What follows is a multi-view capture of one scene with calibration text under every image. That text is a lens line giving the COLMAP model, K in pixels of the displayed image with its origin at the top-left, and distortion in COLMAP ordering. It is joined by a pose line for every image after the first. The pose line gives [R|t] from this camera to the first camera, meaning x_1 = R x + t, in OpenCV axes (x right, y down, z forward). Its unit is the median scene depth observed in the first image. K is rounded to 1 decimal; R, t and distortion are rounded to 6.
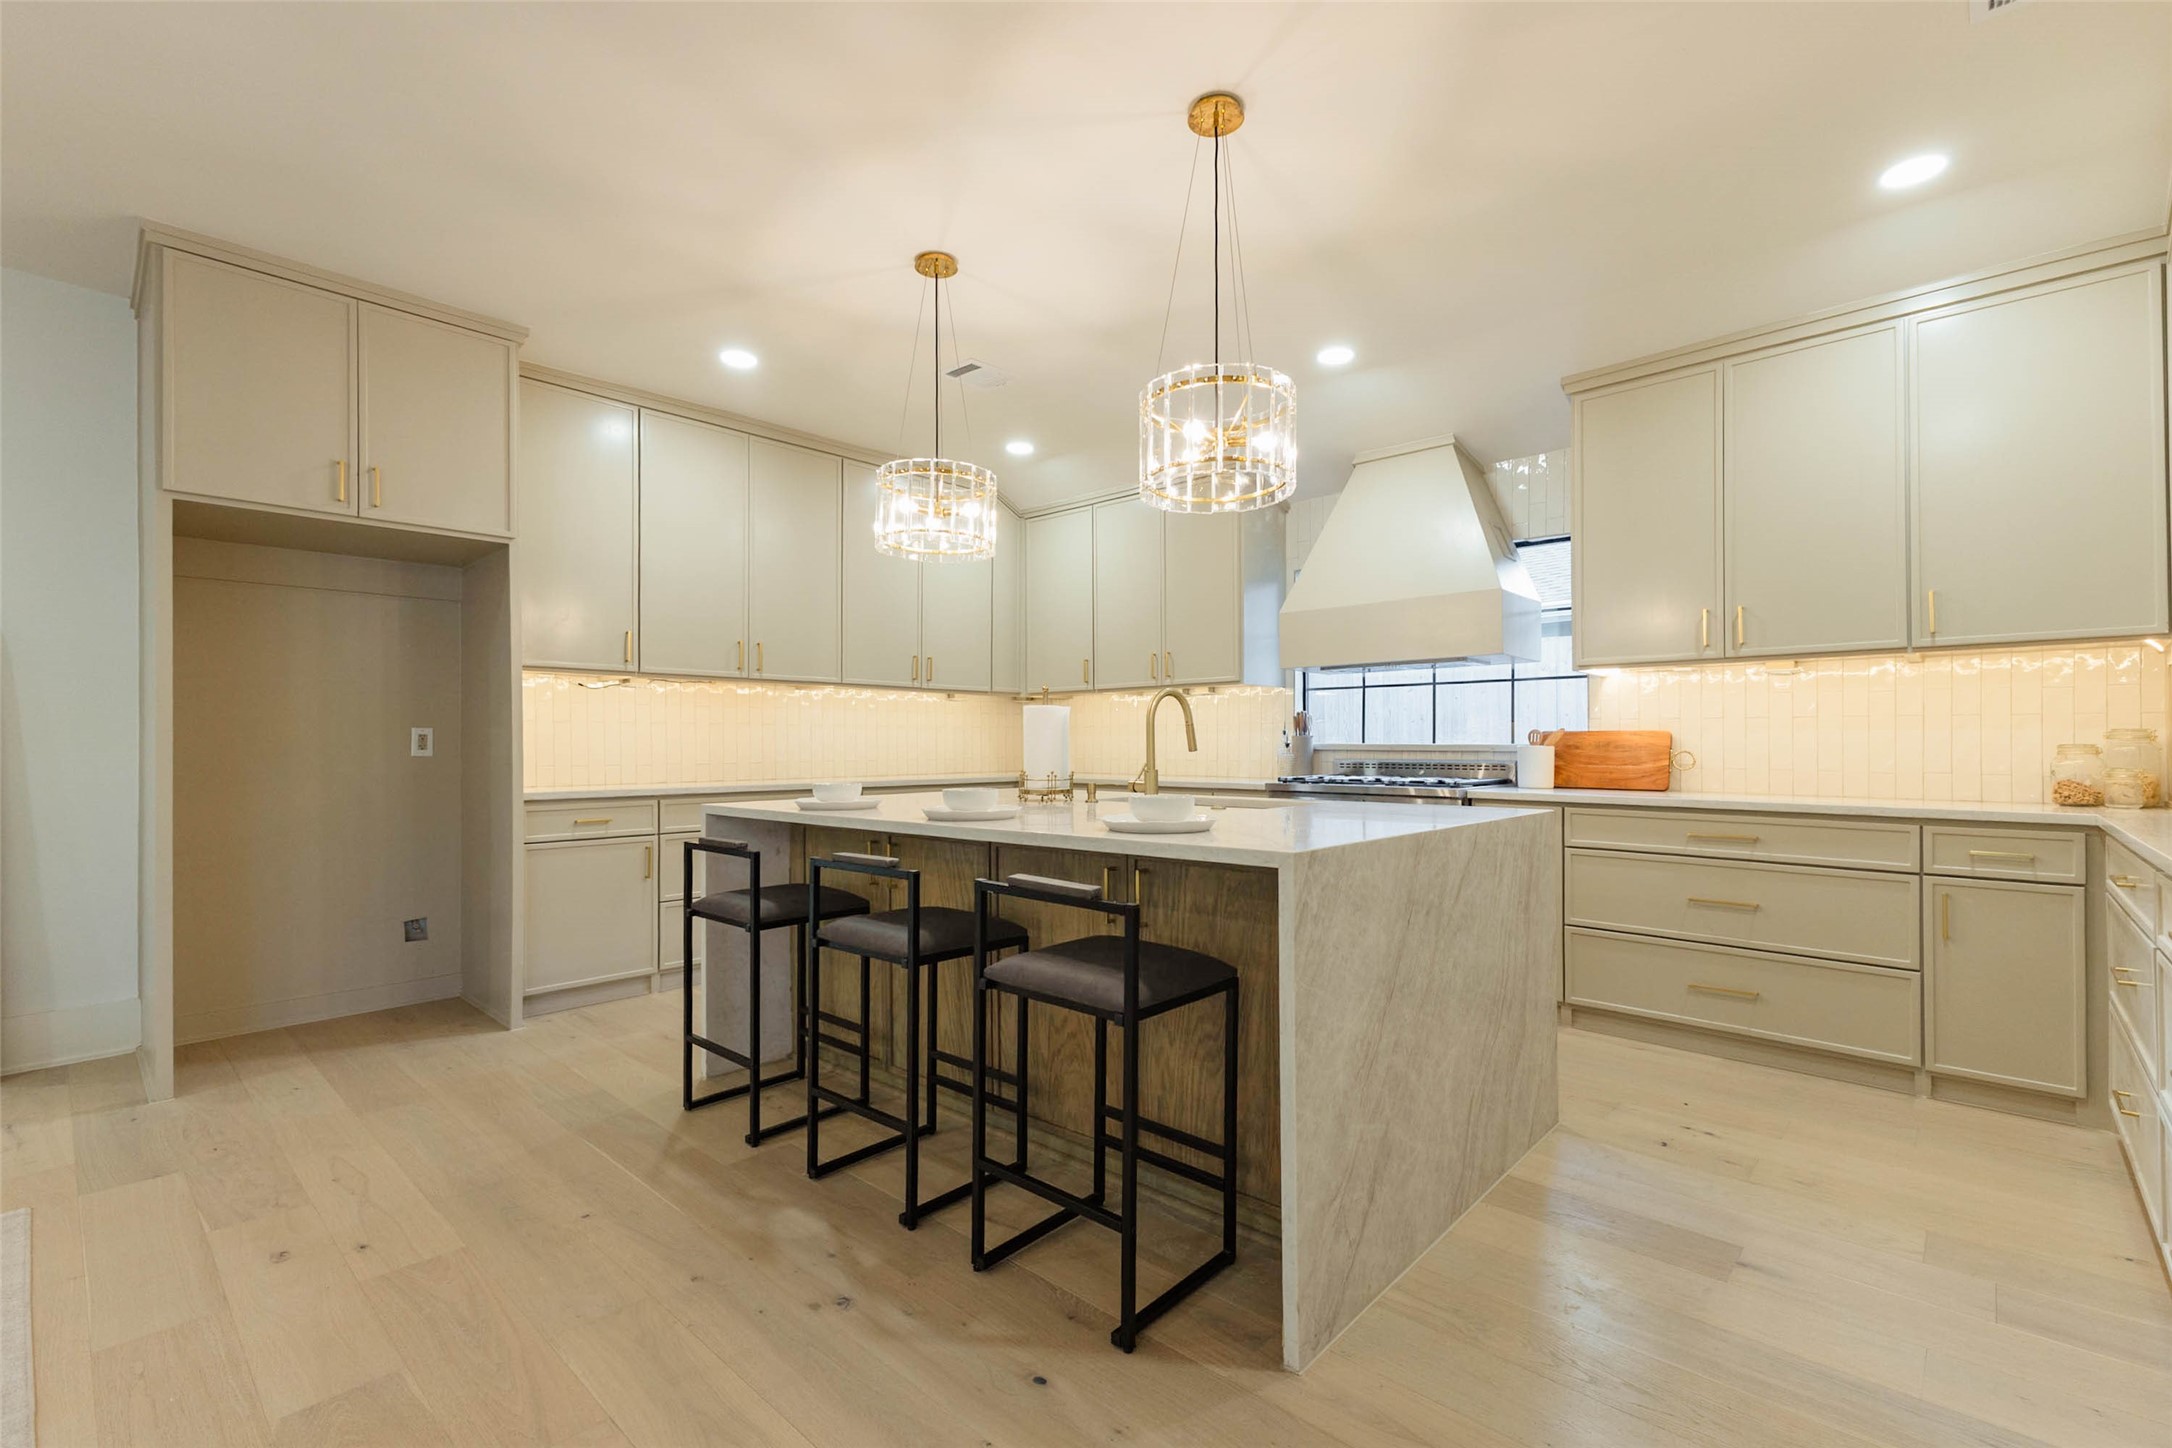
lens RADIAL K [[956.6, 0, 1080.3], [0, 956.6, 743.0], [0, 0, 1]] dist [0.016666, -0.000343]
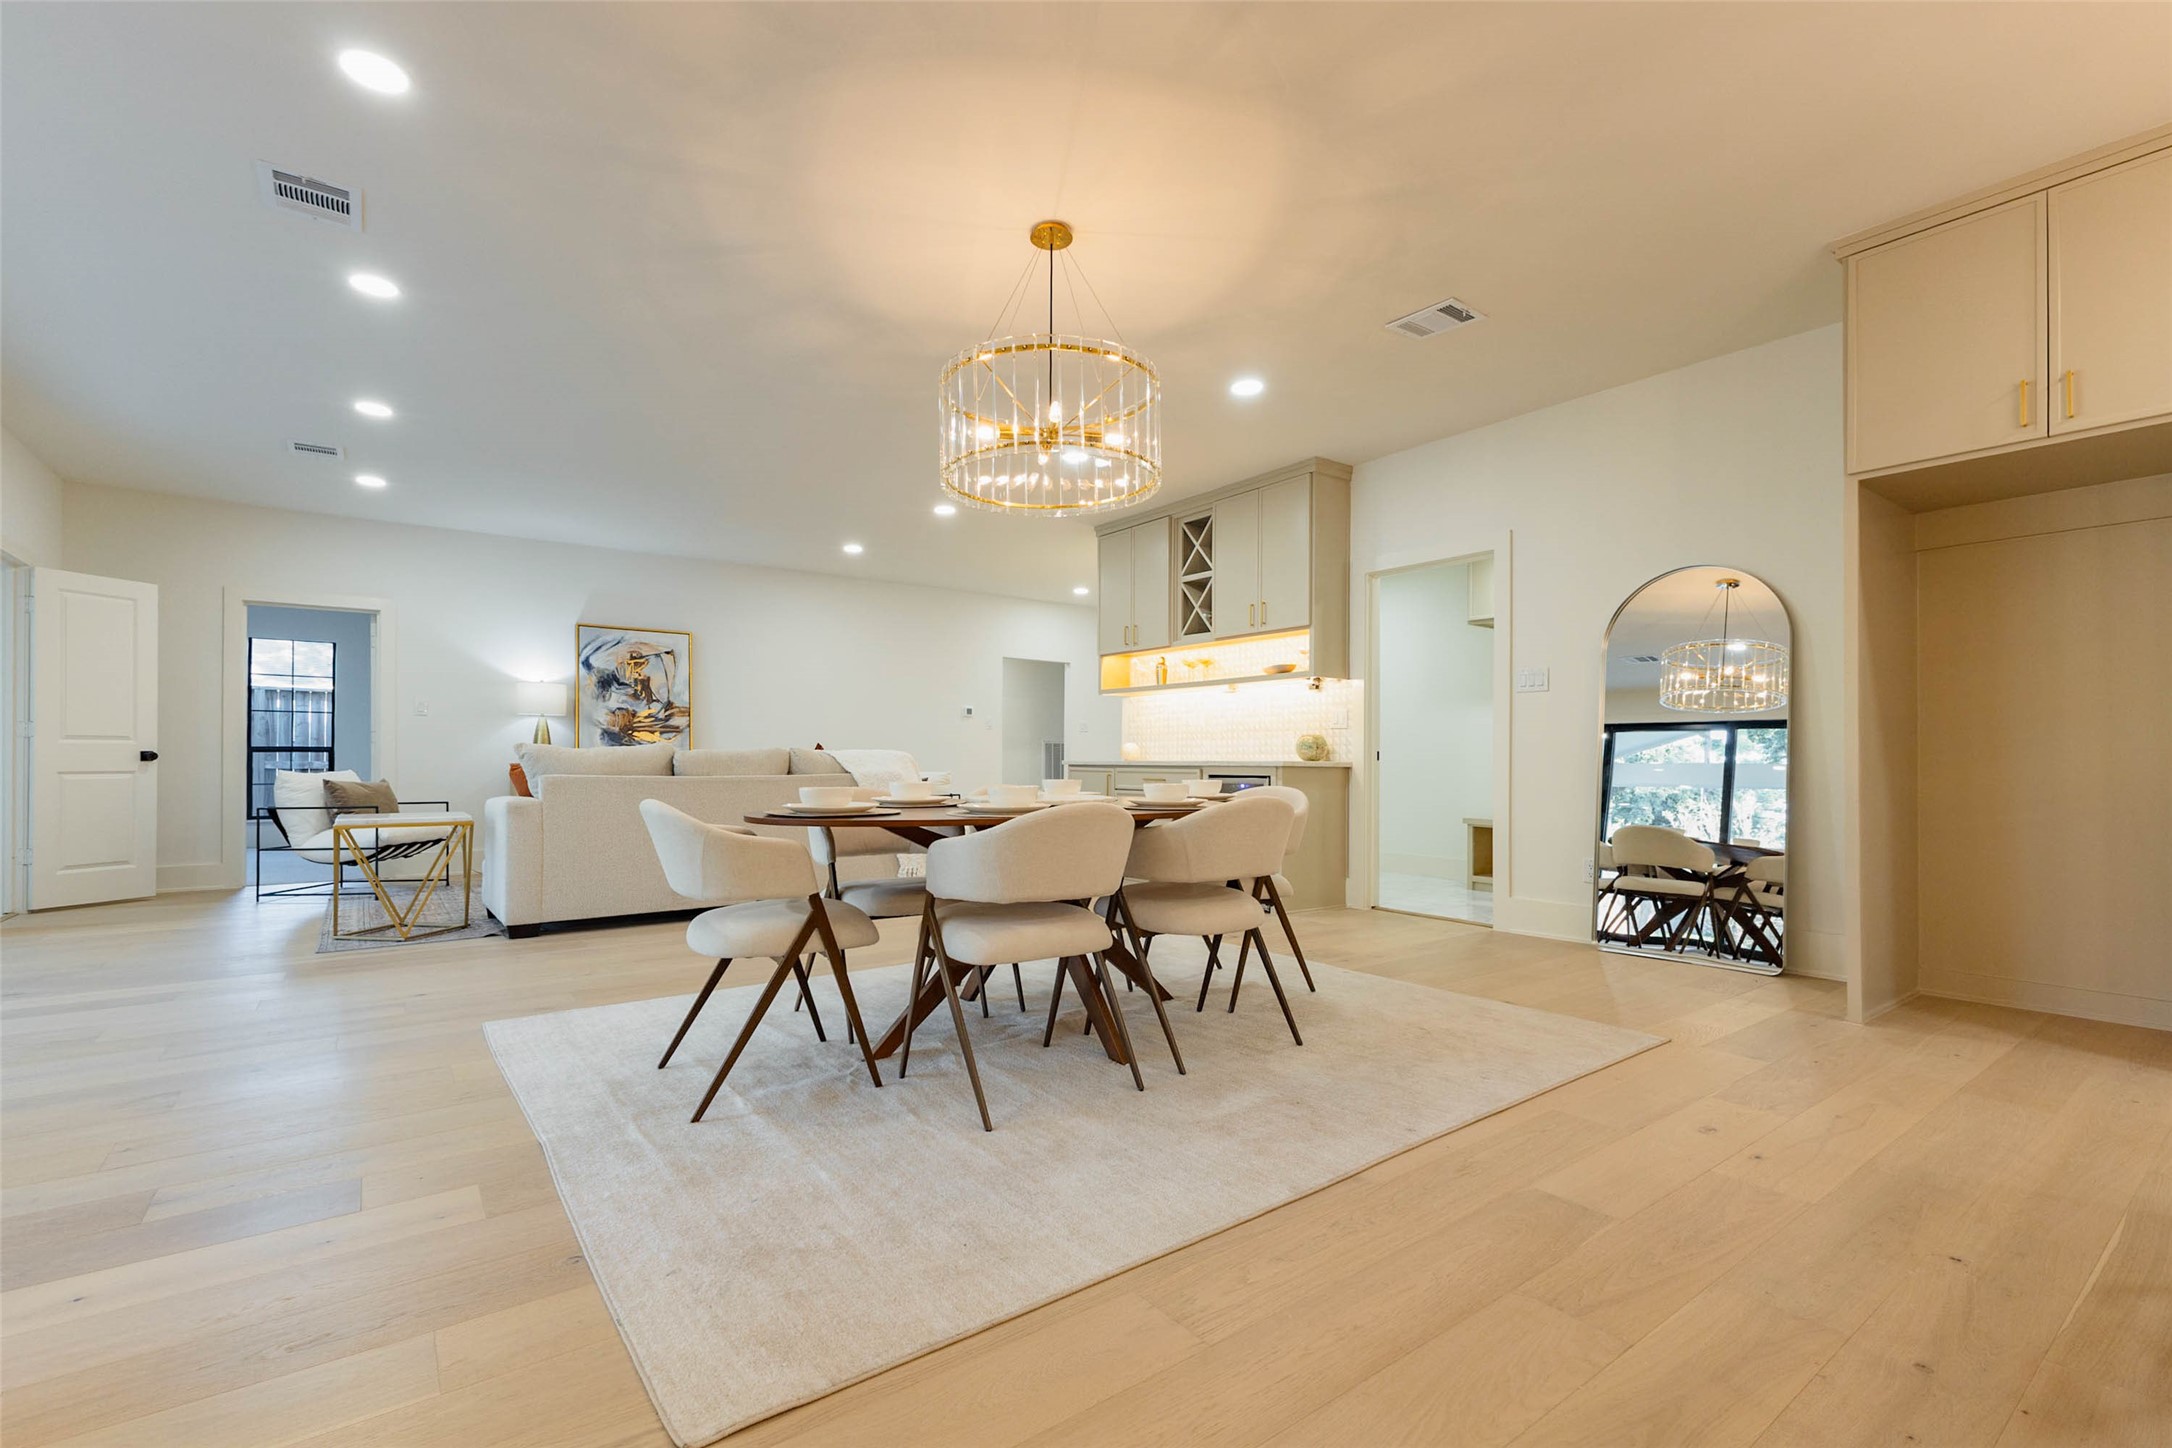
lens RADIAL K [[950.0, 0, 1084.2], [0, 950.0, 736.8], [0, 0, 1]] dist [0.005567, 0.000334]
pose [[-0.171519, -0.021654, -0.984943, 0.257281], [-0.004589, 0.999765, -0.021181, 0.063133], [0.985170, 0.000887, -0.171578, 0.307683]]
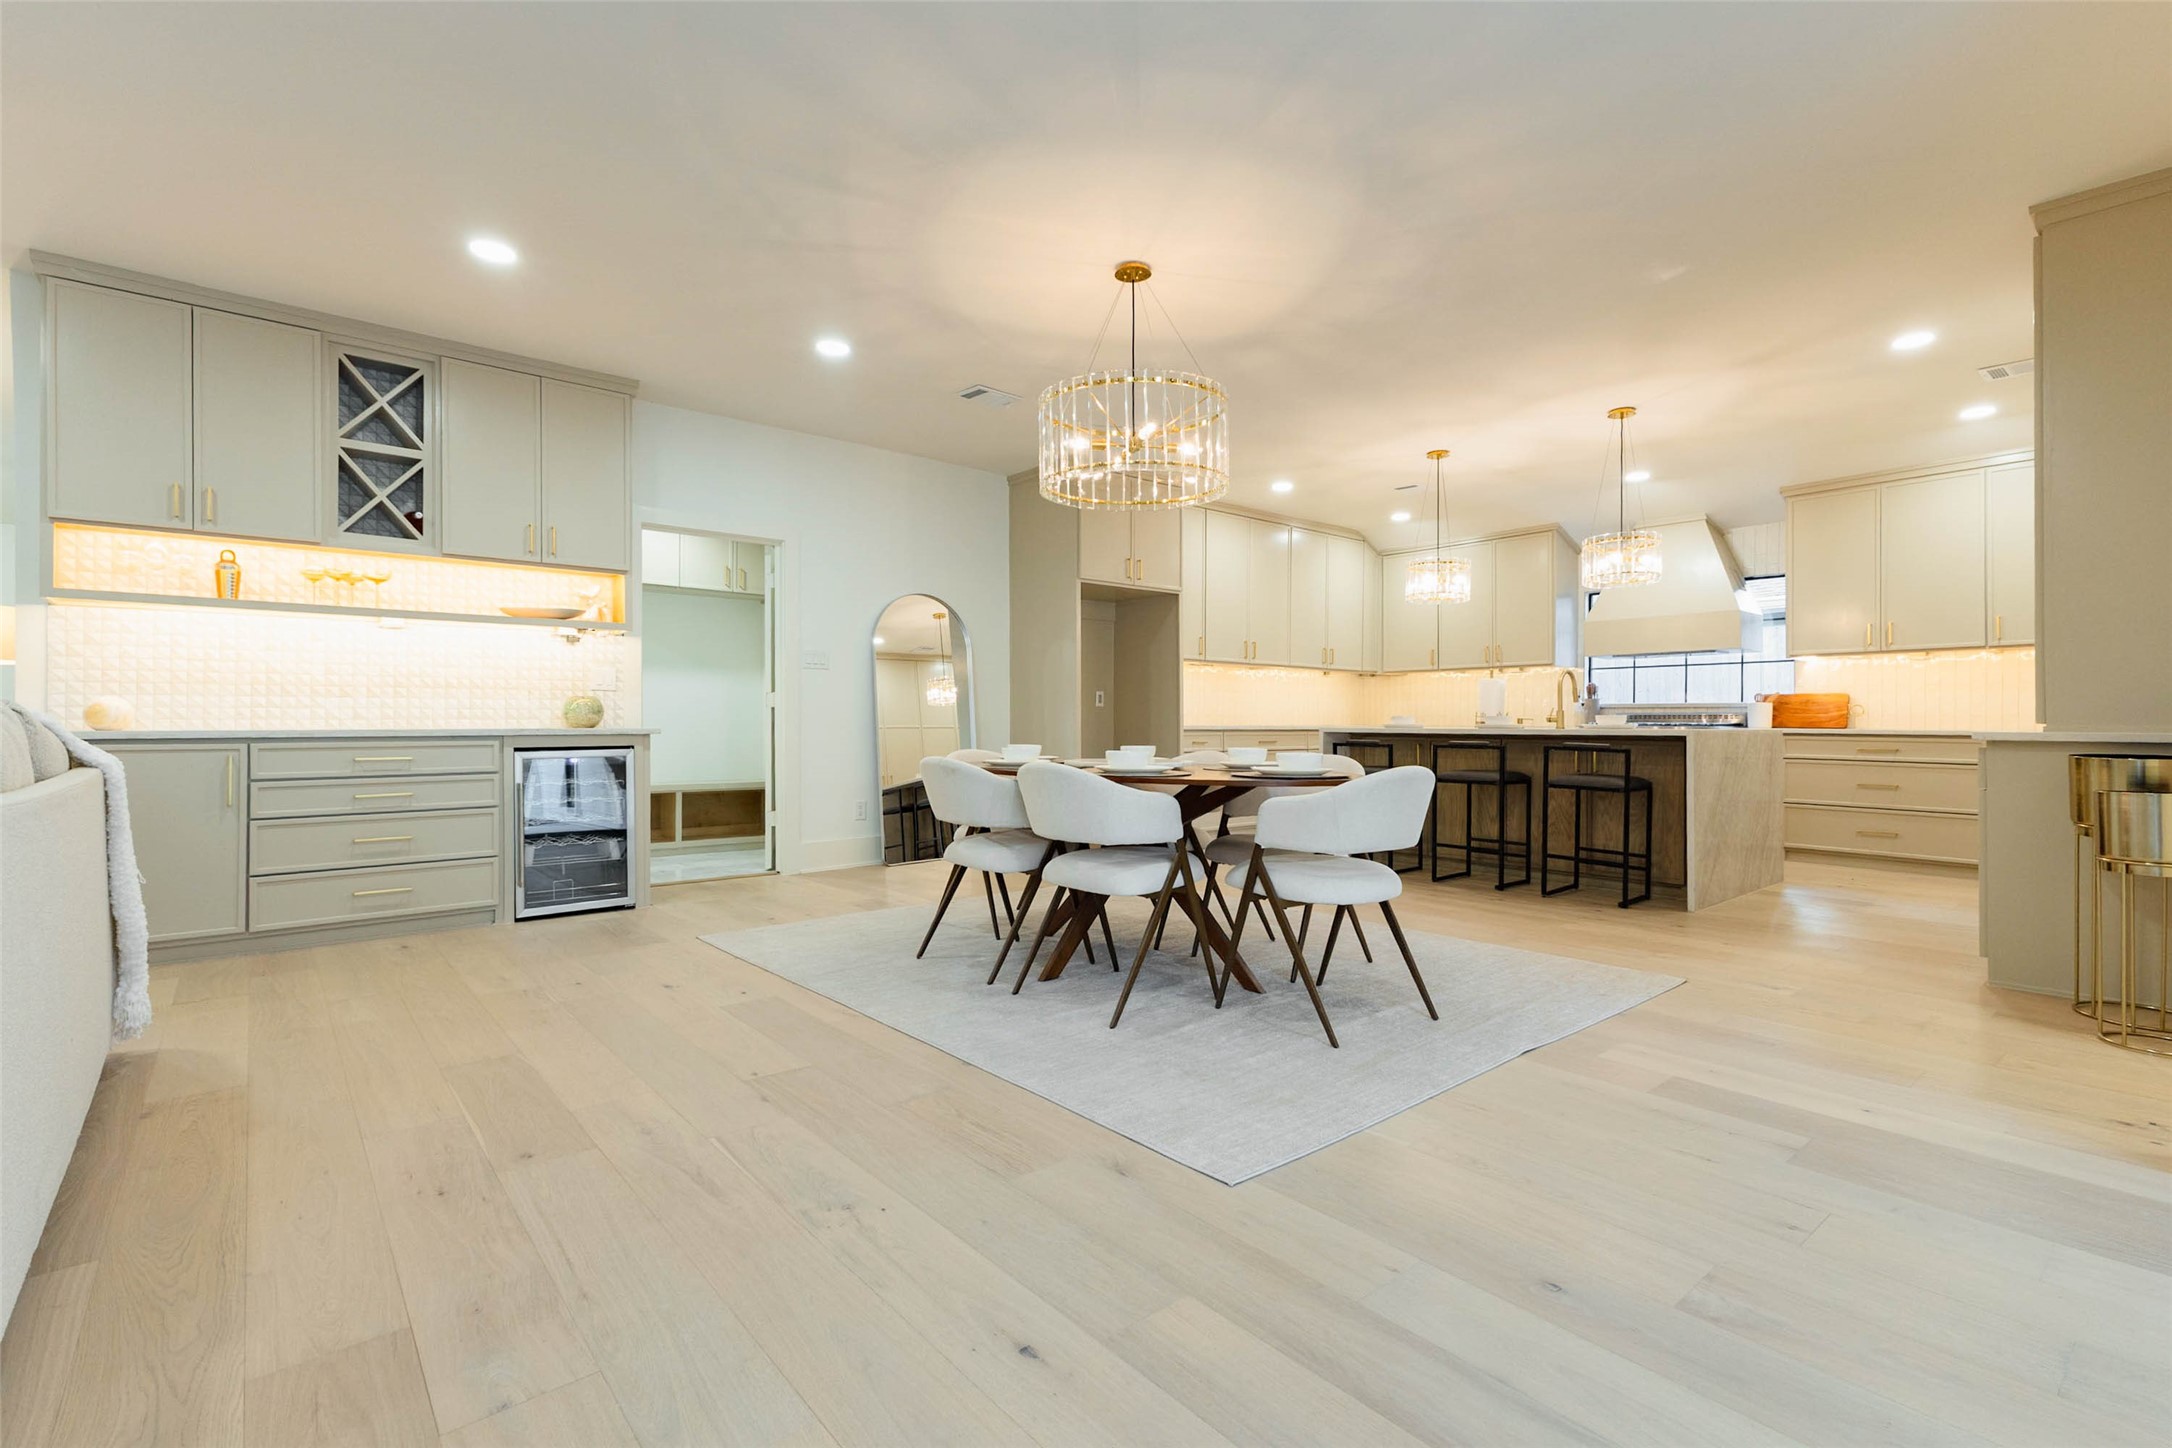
lens RADIAL K [[983.2, 0, 1084.4], [0, 983.2, 725.3], [0, 0, 1]] dist [0.018528, -0.000243]
pose [[0.993505, 0.005045, -0.113675, -0.643744], [-0.004877, 0.999987, 0.001764, 0.058154], [0.113682, -0.001198, 0.993516, -1.095755]]
